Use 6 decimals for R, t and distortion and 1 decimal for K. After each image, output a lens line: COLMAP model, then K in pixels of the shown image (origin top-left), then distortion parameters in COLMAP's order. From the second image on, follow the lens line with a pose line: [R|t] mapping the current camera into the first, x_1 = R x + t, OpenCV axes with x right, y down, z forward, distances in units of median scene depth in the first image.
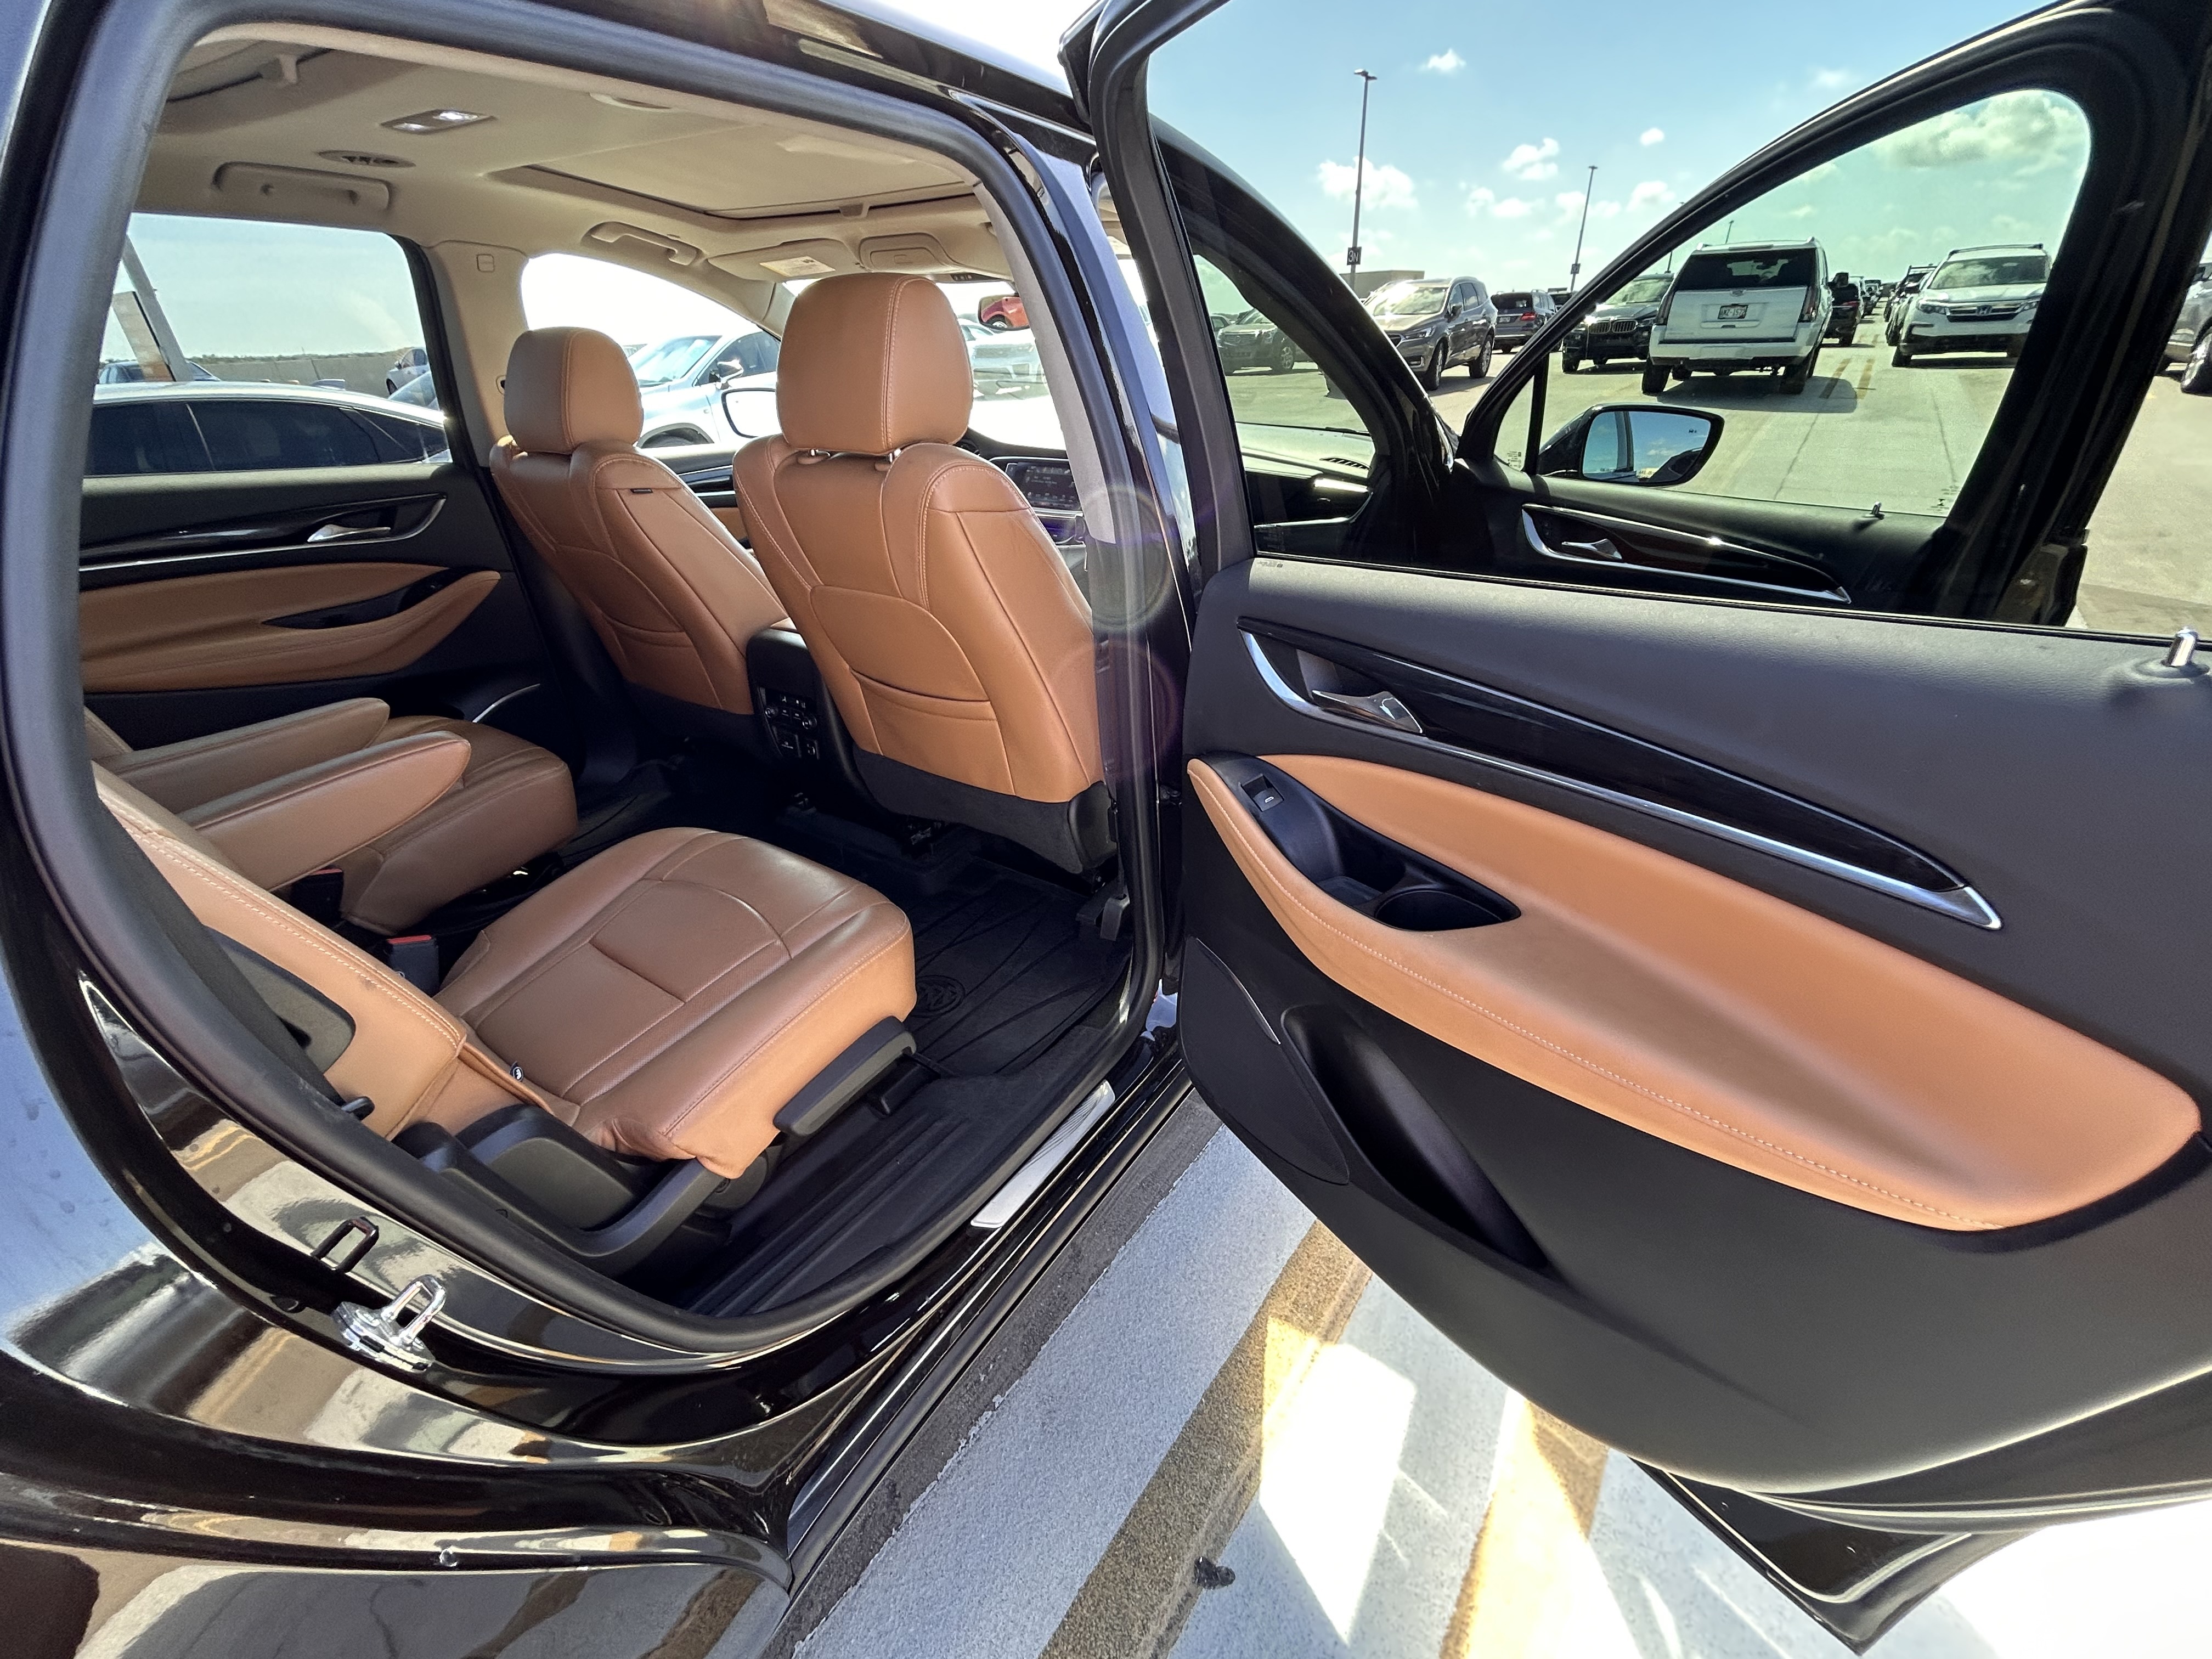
lens RADIAL K [[941.2, 0, 1106.0], [0, 941.2, 829.5], [0, 0, 1]] dist [0.000733, 0.000675]
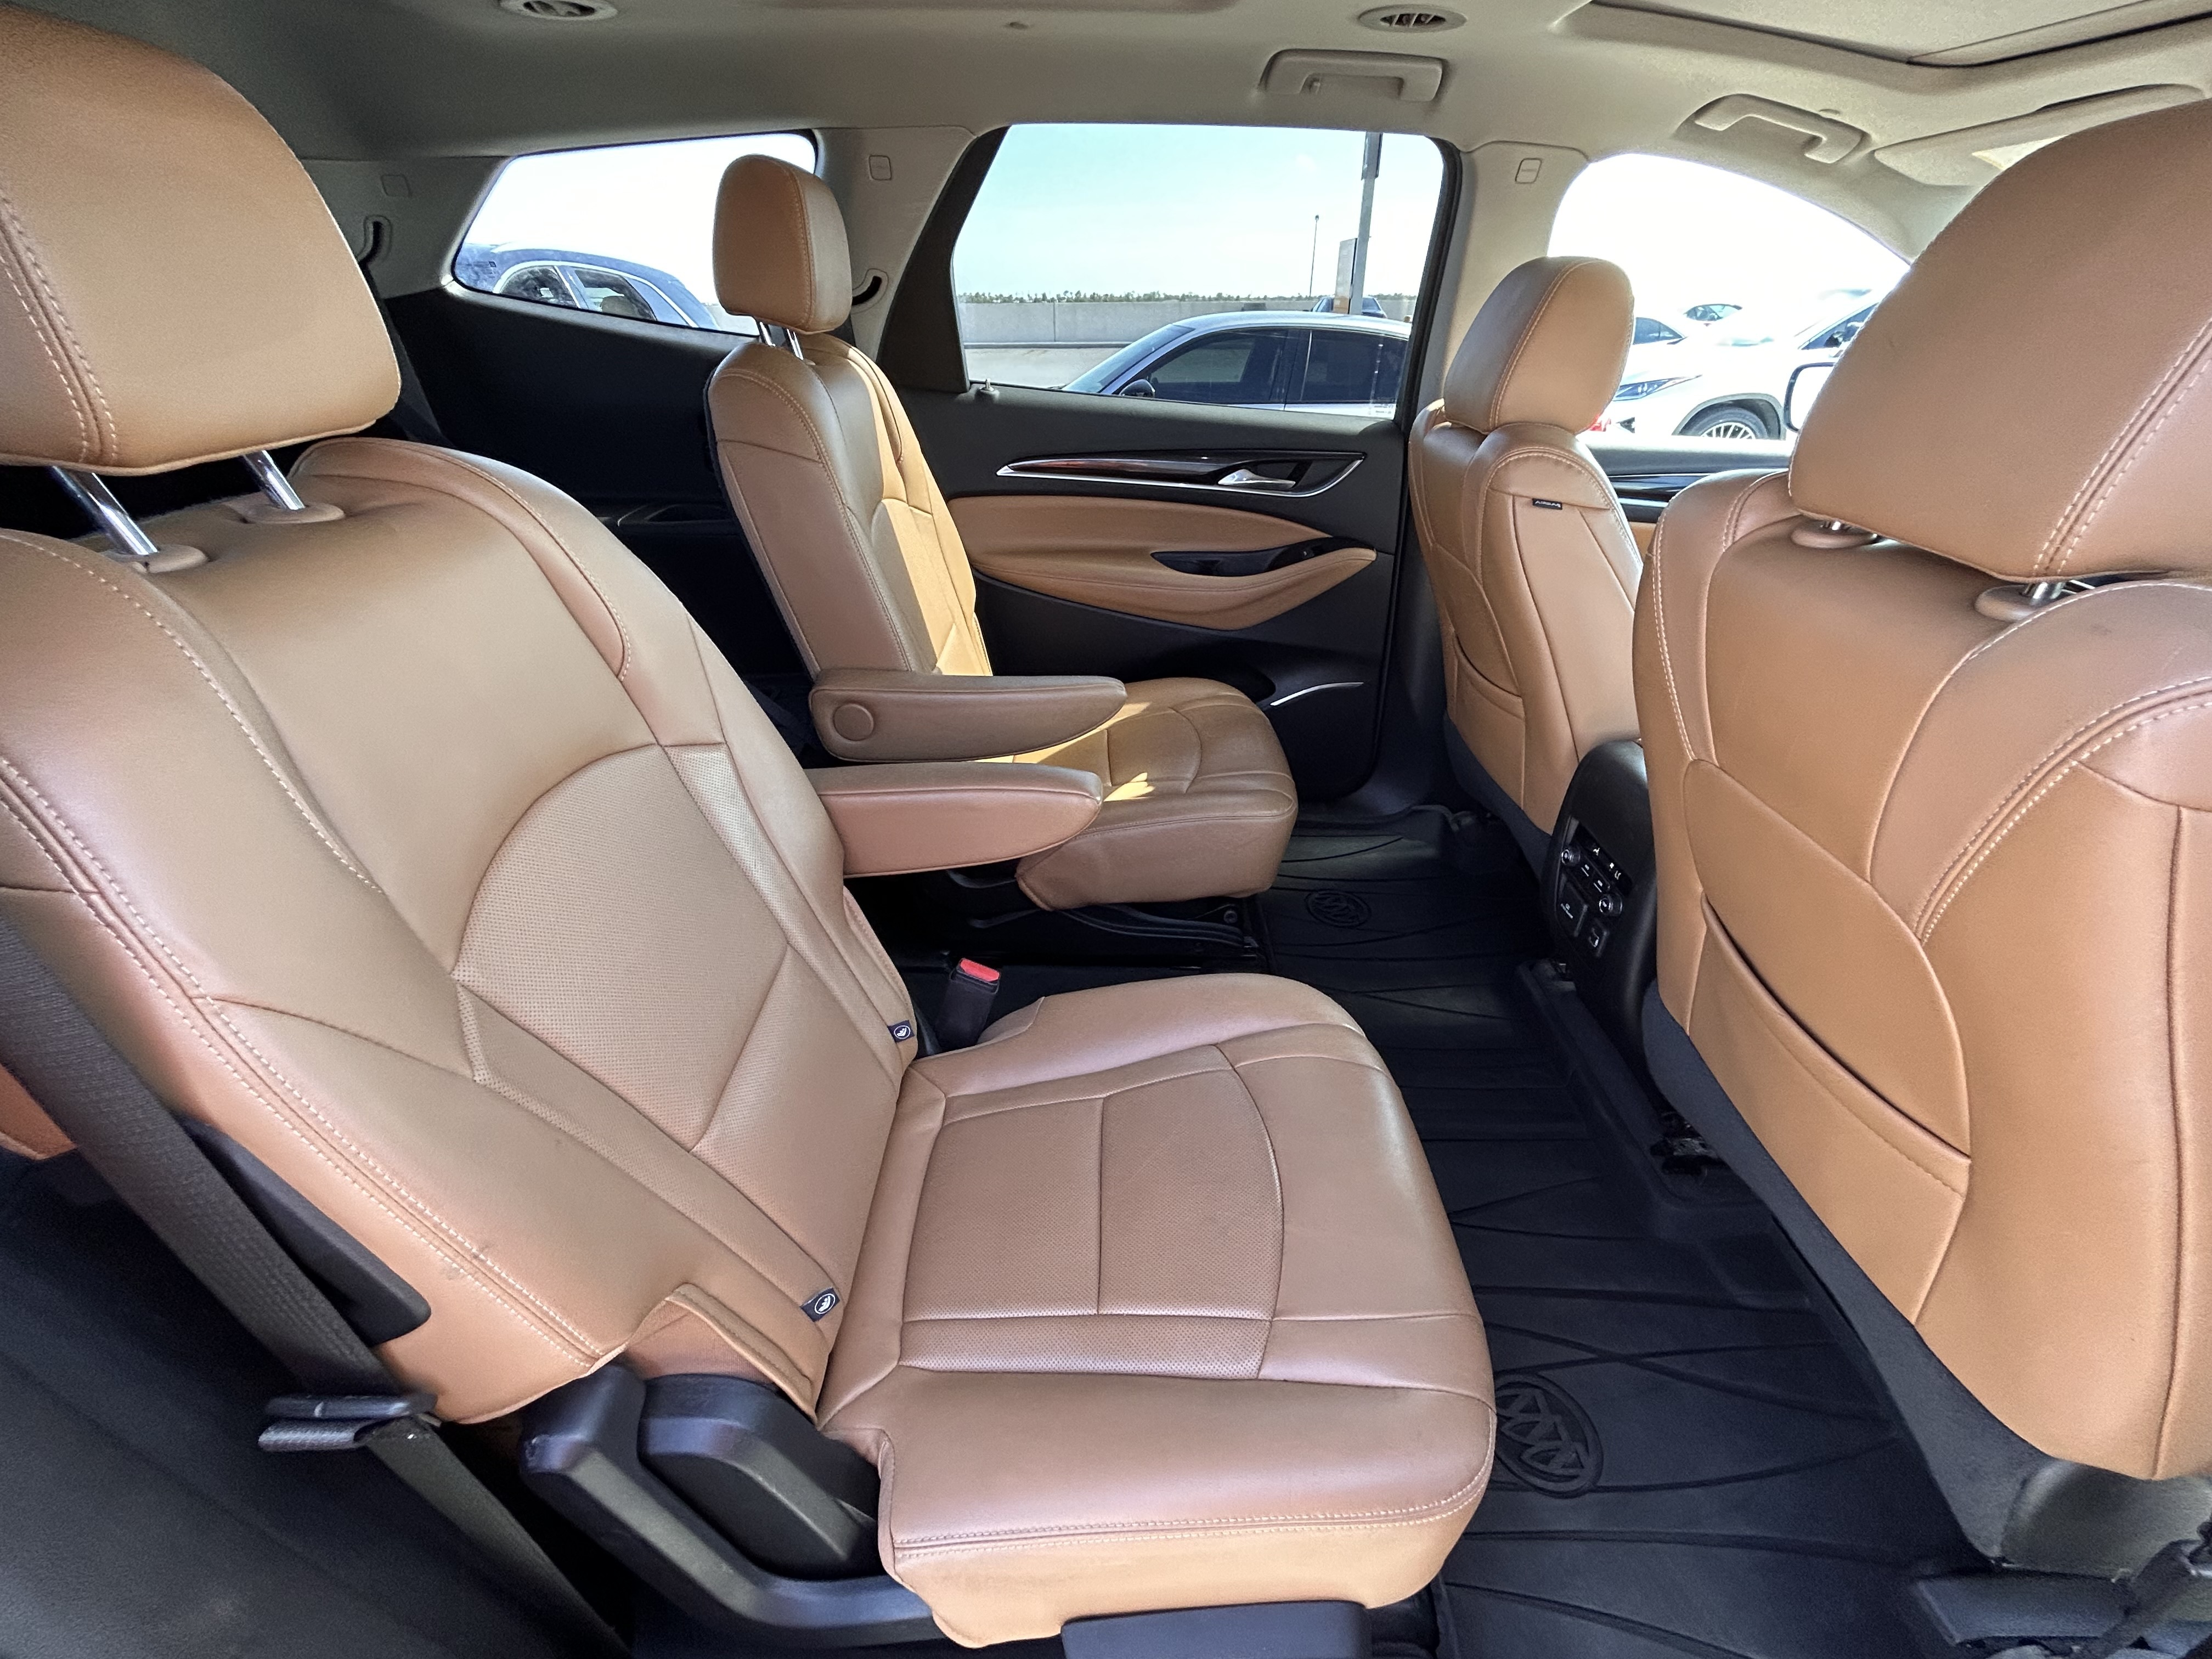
lens RADIAL K [[936.4, 0, 1097.7], [0, 936.4, 826.3], [0, 0, 1]] dist [-0.001638, 0.000782]
pose [[0.557143, 0.439288, -0.704711, -0.087753], [-0.409193, 0.883673, 0.227339, -0.159414], [0.722602, 0.161702, 0.672086, 0.318873]]
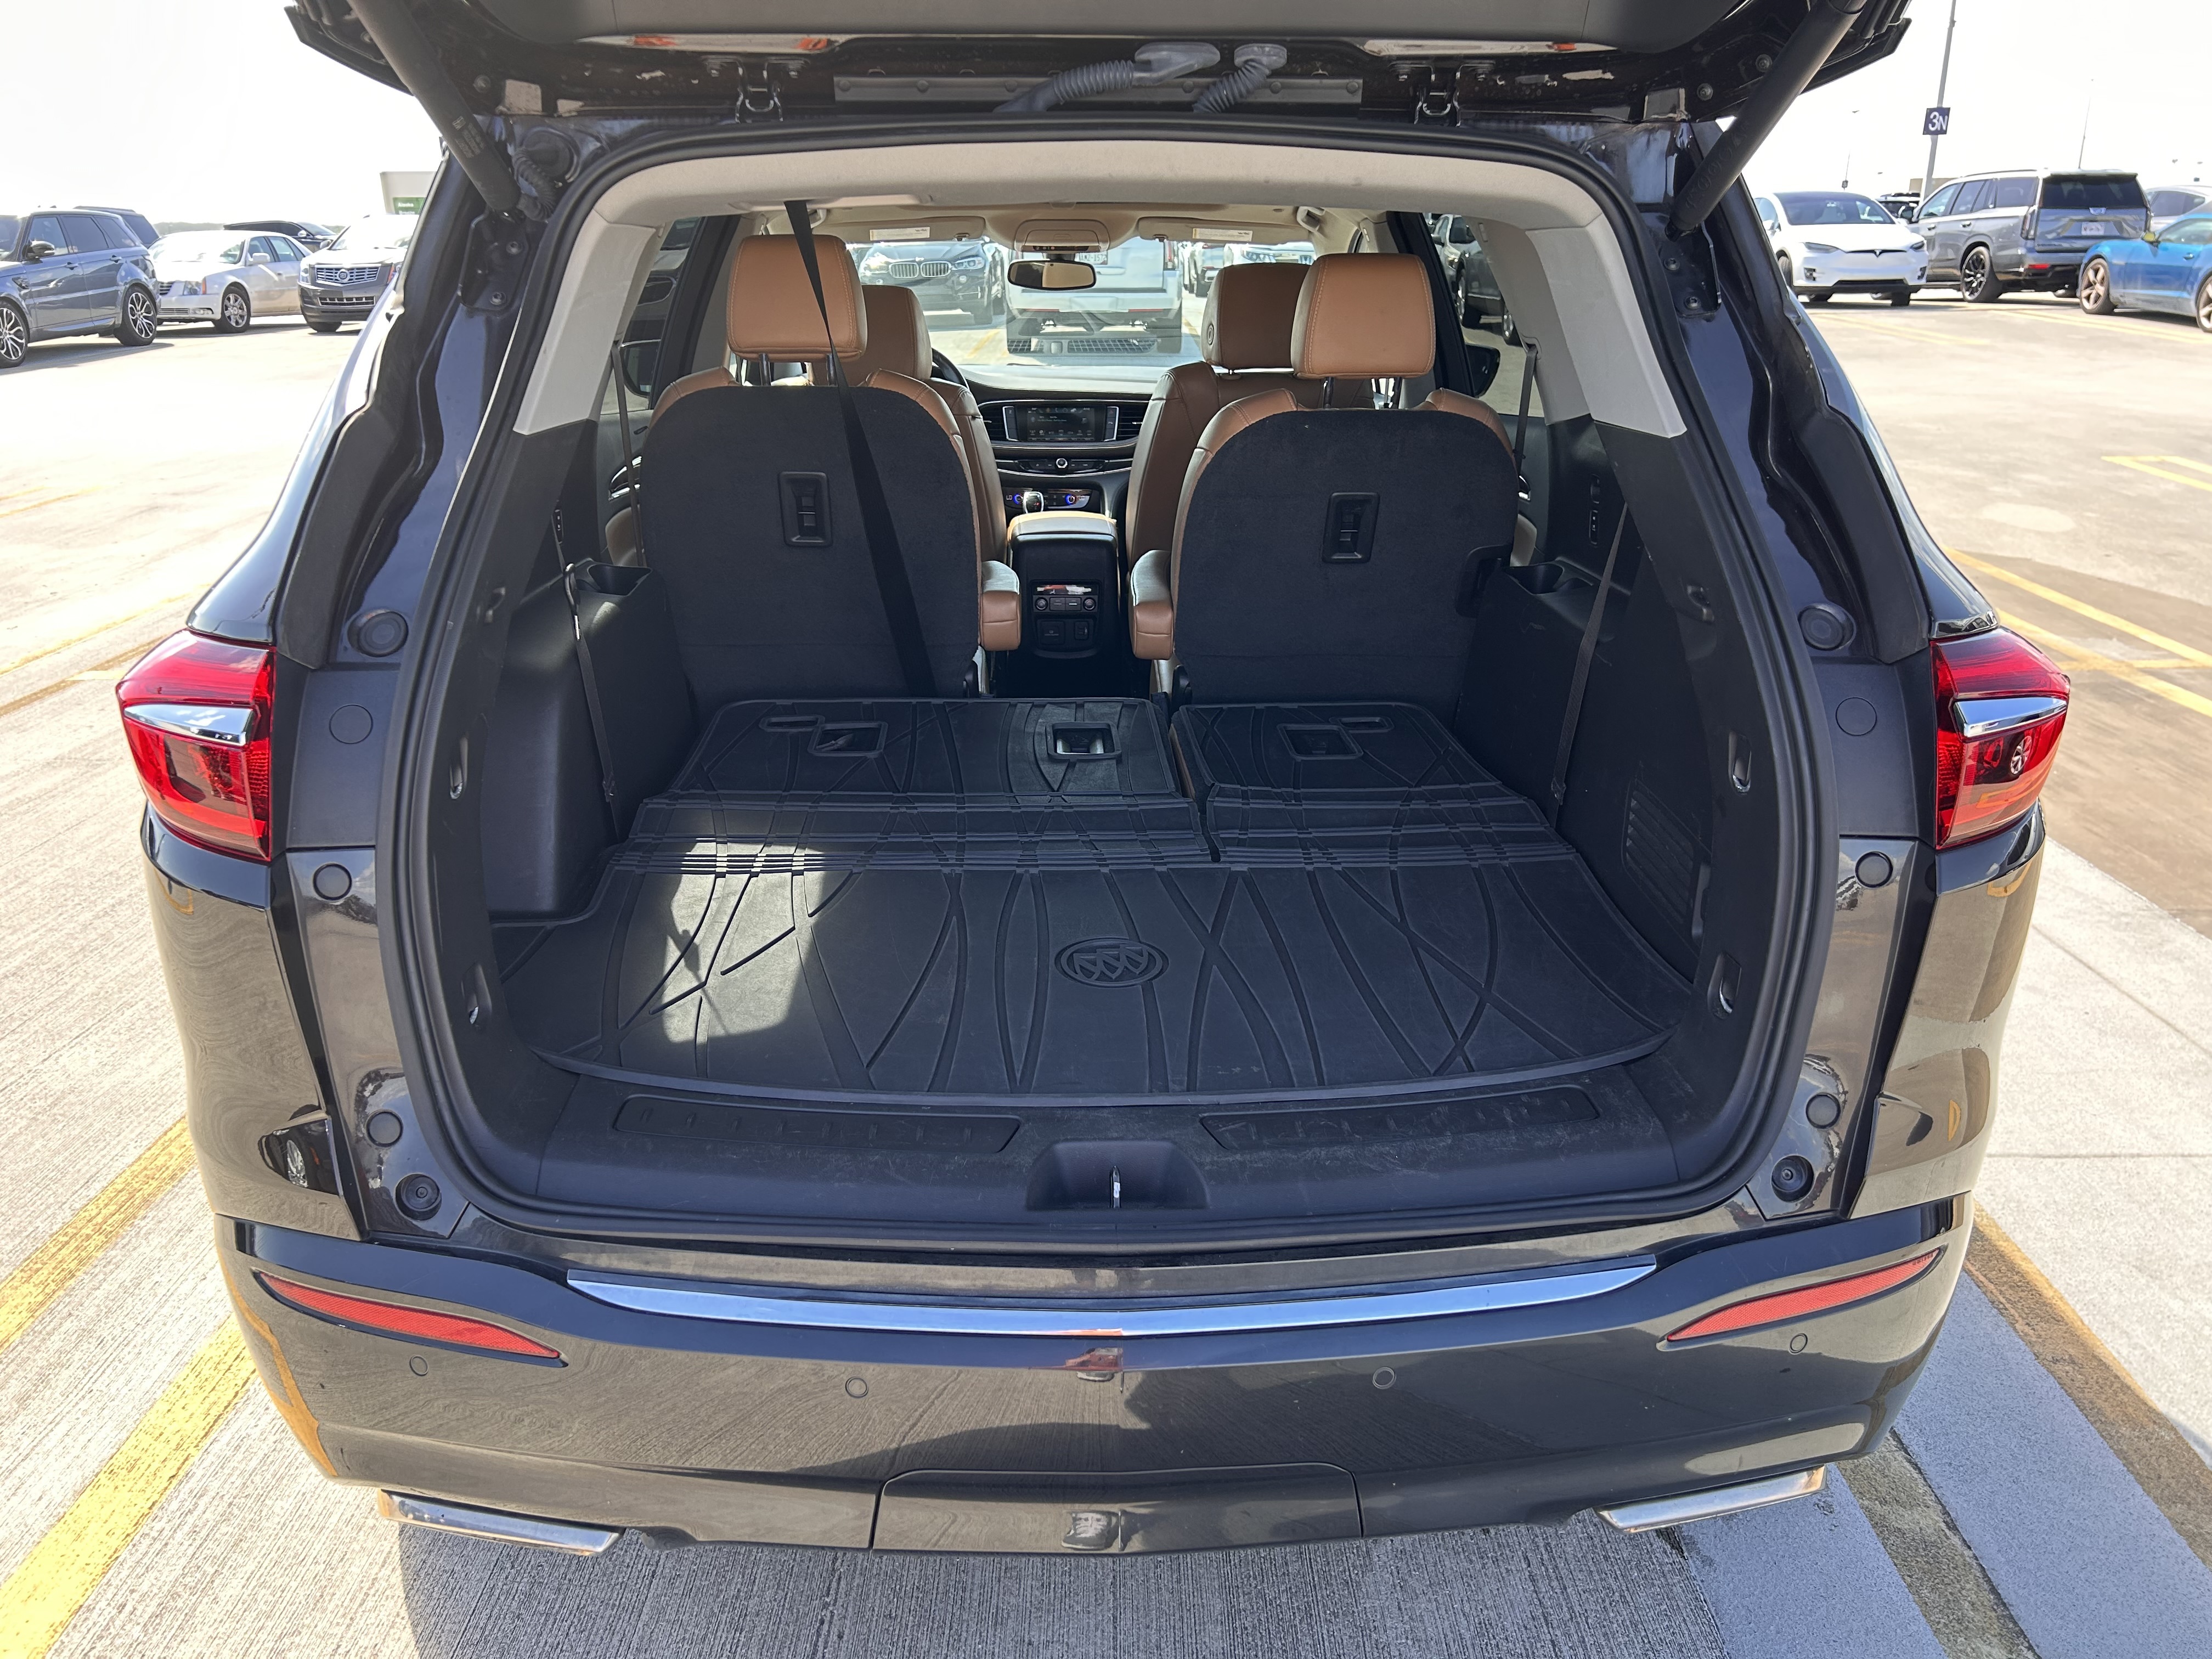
lens RADIAL K [[1728.1, 0, 1097.4], [0, 1728.1, 865.9], [0, 0, 1]] dist [0.076643, -0.087843]
pose [[0.809629, -0.176927, 0.559640, -1.554399], [0.261115, 0.962508, -0.073462, 0.359329], [-0.525661, 0.205607, 0.825474, -0.719582]]
